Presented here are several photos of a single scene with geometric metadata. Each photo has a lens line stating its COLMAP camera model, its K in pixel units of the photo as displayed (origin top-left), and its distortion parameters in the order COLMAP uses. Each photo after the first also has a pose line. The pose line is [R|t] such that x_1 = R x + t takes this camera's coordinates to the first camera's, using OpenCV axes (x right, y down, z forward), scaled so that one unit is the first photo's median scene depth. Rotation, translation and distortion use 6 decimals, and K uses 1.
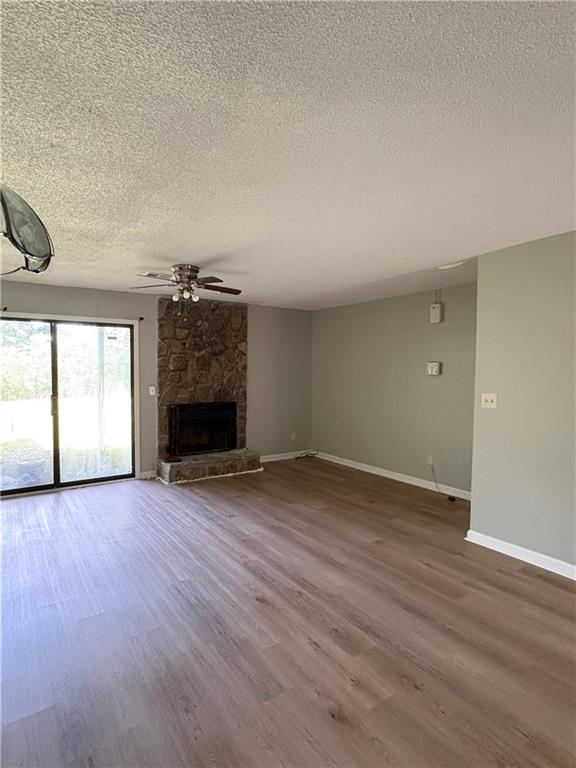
lens RADIAL K [[412.7, 0, 288.3], [0, 412.7, 384.2], [0, 0, 1]] dist [-0.020676, -0.000147]
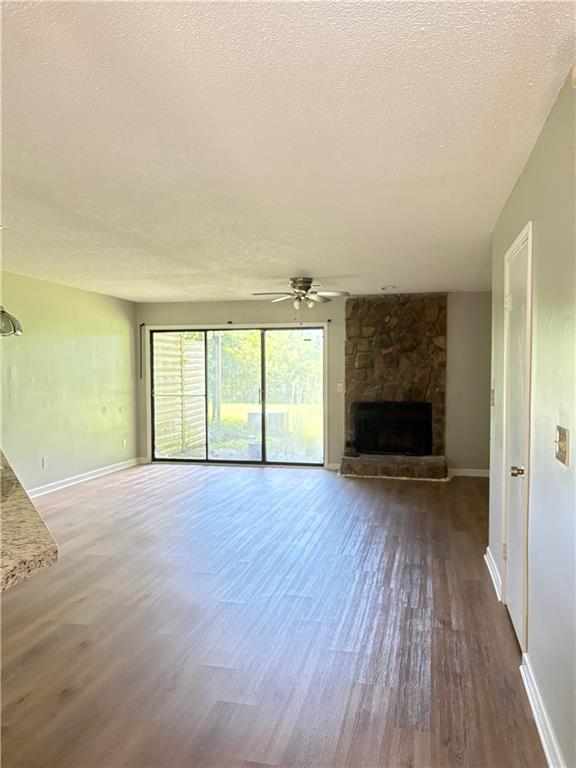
lens RADIAL K [[587.6, 0, 287.2], [0, 587.6, 384.5], [0, 0, 1]] dist [0.063572, 0.000535]
pose [[0.662320, 0.011577, -0.749131, 0.675395], [-0.023515, 0.999709, -0.005341, 0.018403], [0.748852, 0.021153, 0.662400, -0.096476]]
